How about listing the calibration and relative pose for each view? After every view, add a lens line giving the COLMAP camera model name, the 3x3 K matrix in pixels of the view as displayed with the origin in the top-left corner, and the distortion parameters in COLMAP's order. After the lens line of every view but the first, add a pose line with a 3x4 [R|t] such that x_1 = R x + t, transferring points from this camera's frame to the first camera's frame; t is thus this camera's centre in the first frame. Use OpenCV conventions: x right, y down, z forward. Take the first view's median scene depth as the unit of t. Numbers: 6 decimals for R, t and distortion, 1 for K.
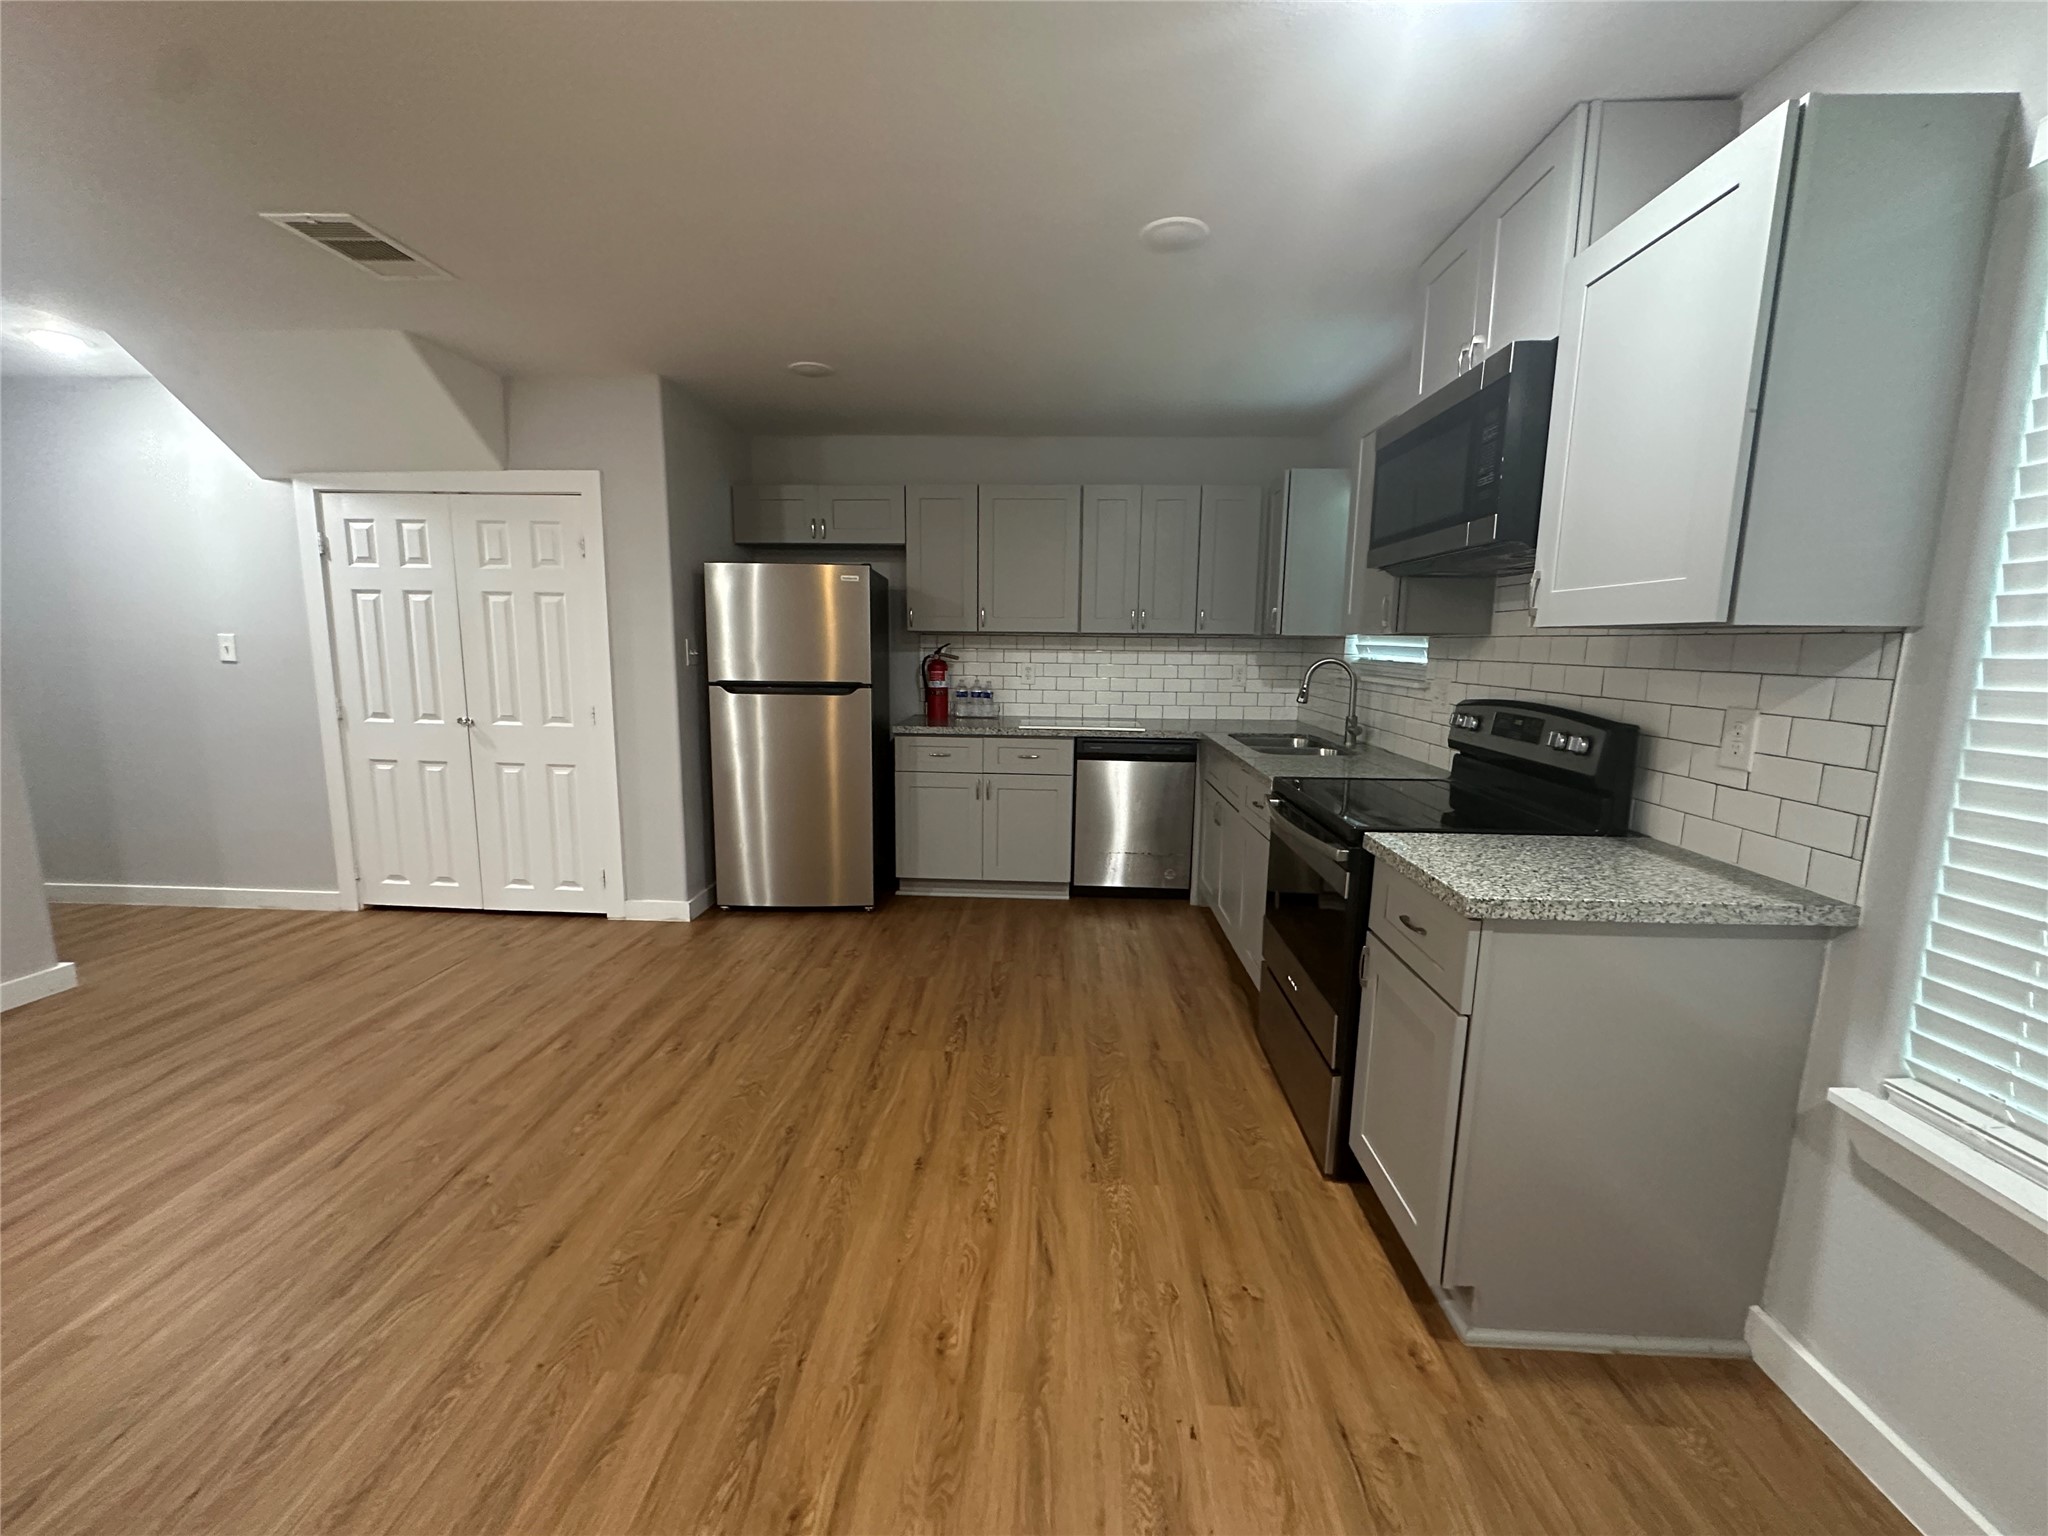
lens RADIAL K [[817.1, 0, 1021.0], [0, 817.1, 767.9], [0, 0, 1]] dist [-0.003608, 0.000533]
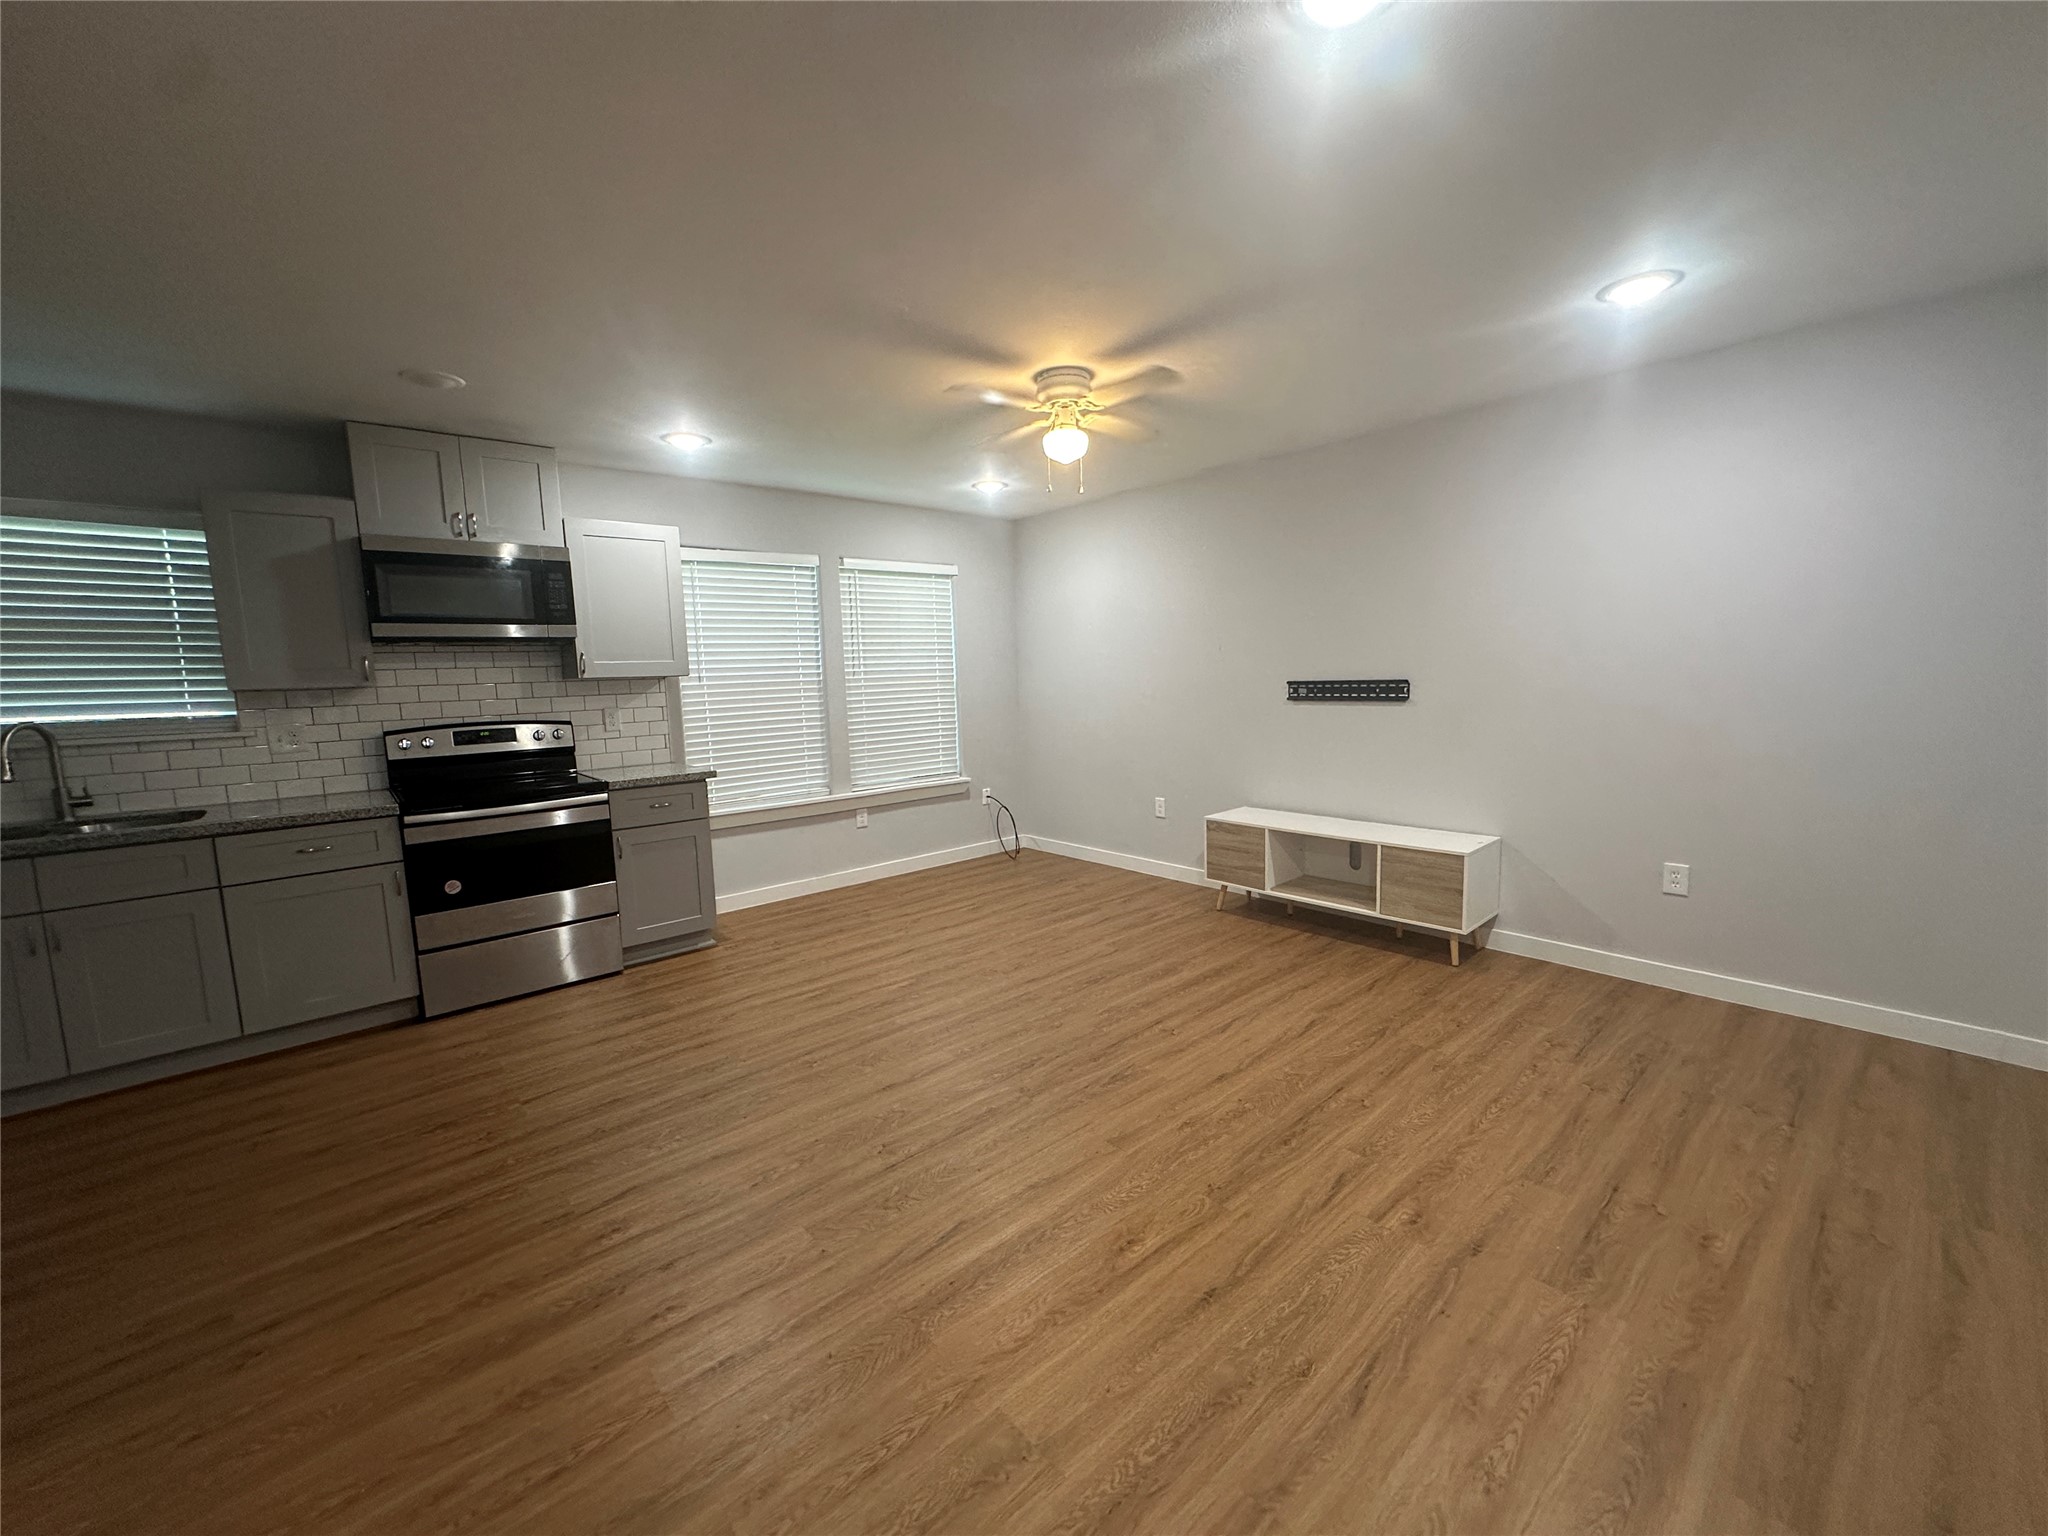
lens RADIAL K [[817.1, 0, 1025.0], [0, 817.1, 769.5], [0, 0, 1]] dist [-0.003608, 0.000533]
pose [[-0.691531, -0.078849, 0.718031, -1.173145], [0.132877, 0.963176, 0.233743, -0.191468], [-0.710020, 0.257050, -0.655589, 1.092951]]
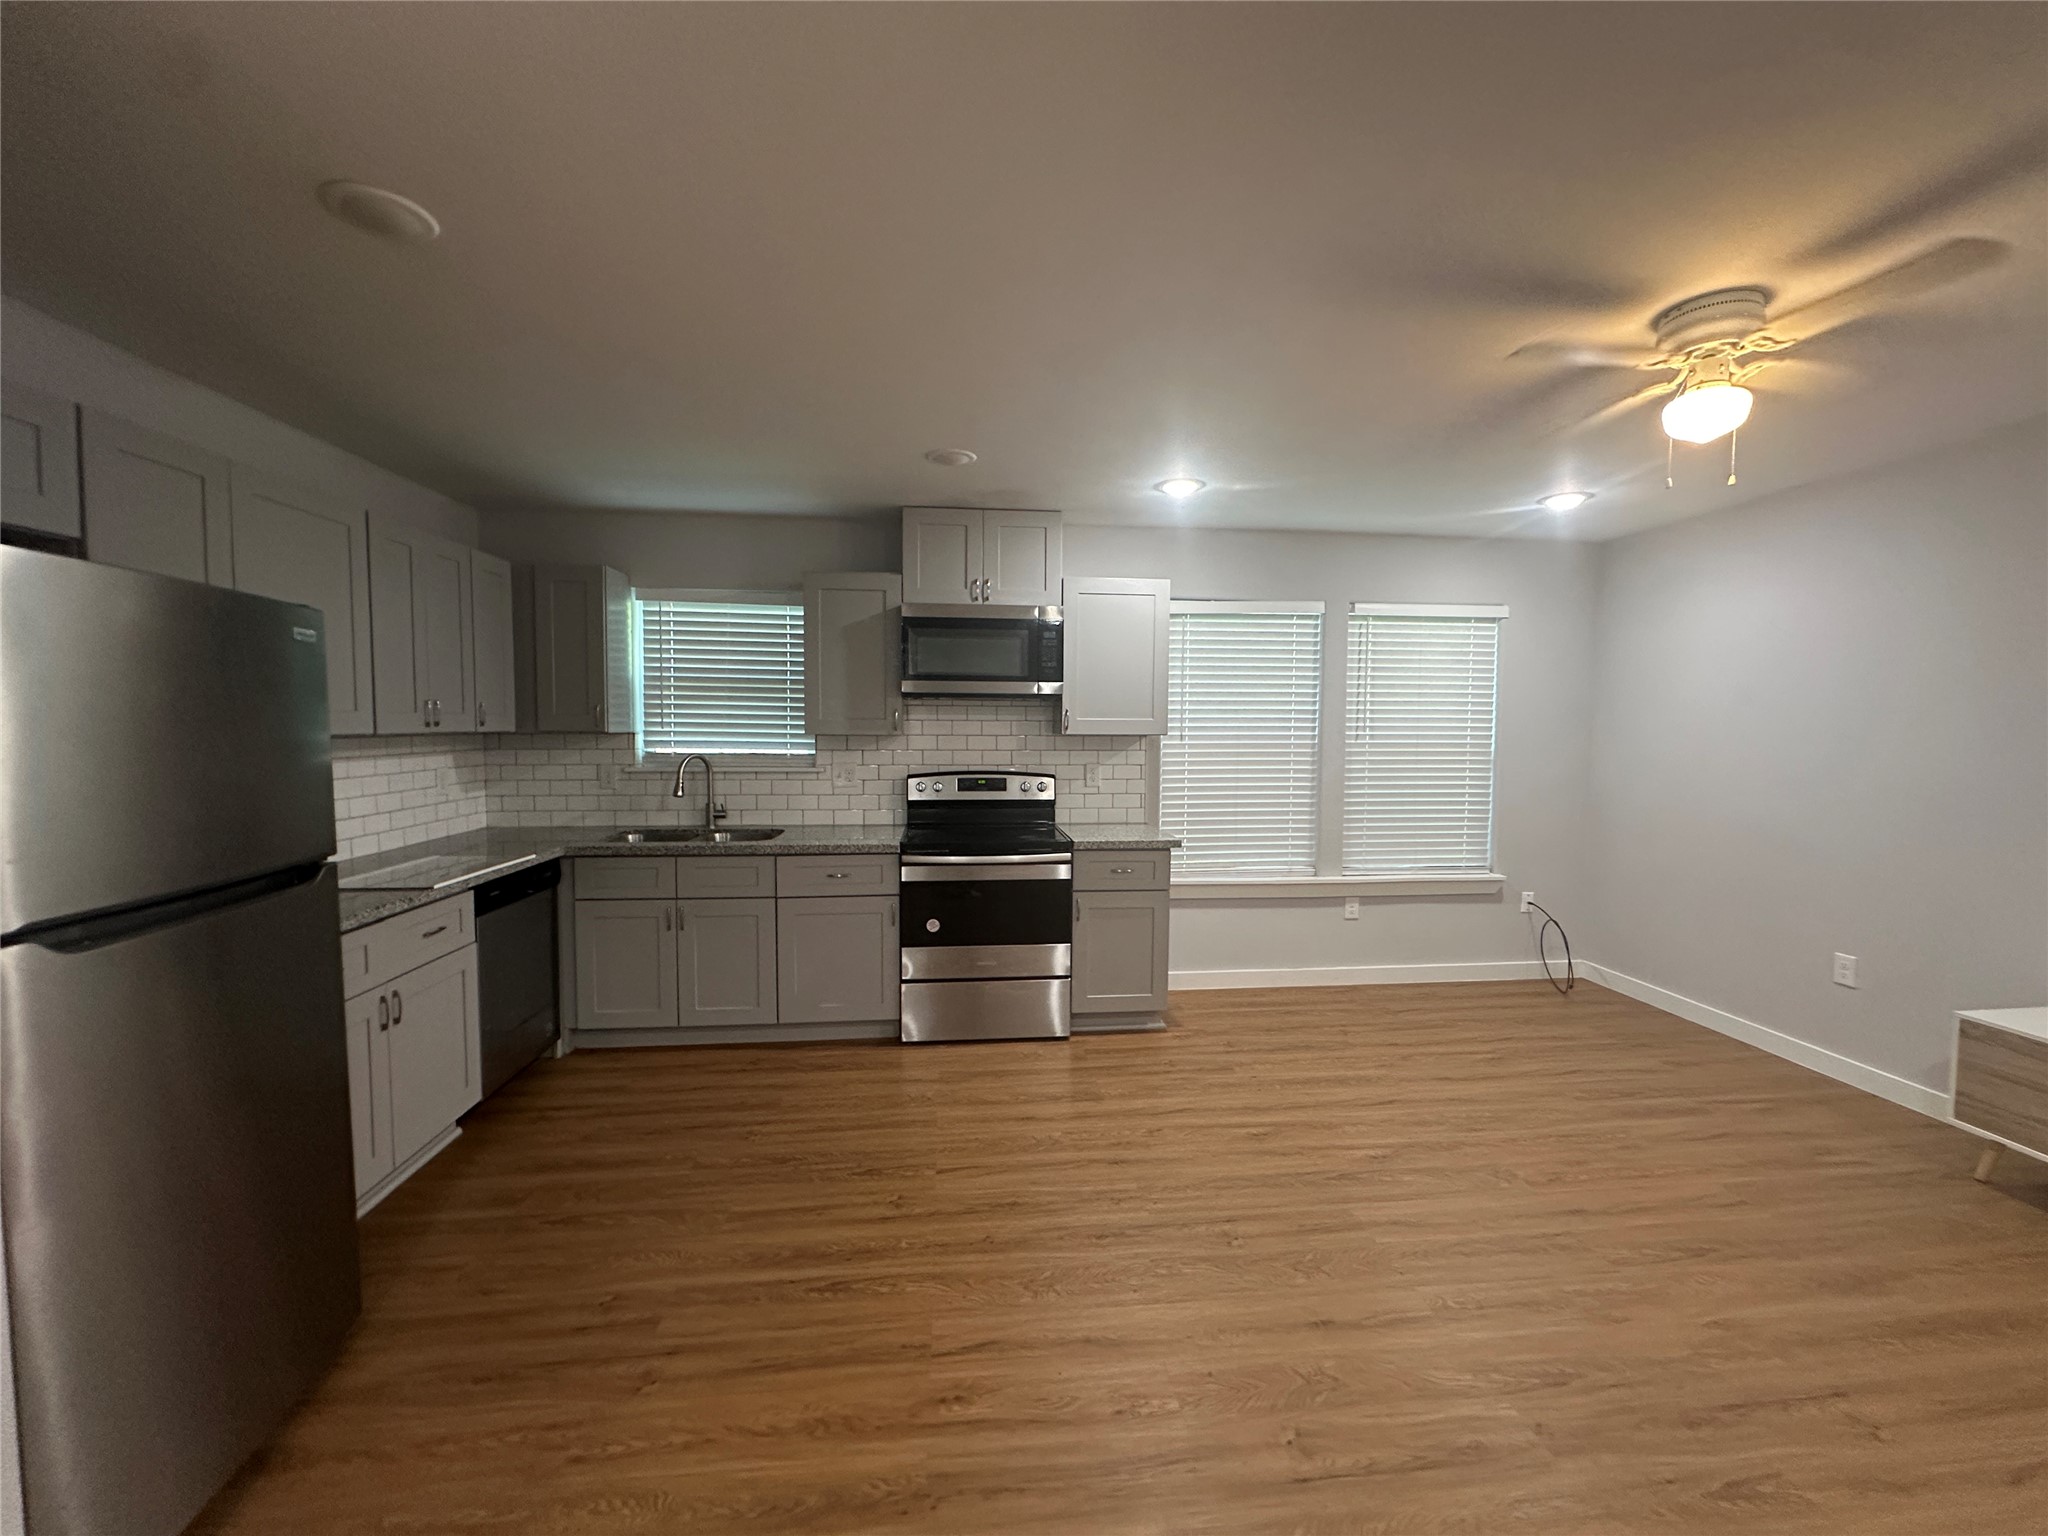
lens RADIAL K [[817.1, 0, 1025.3], [0, 817.1, 769.0], [0, 0, 1]] dist [-0.003608, 0.000533]
pose [[-0.146643, -0.068371, 0.986824, -1.012756], [0.144776, 0.985382, 0.089785, -0.193325], [-0.978537, 0.156035, -0.134601, 0.936798]]
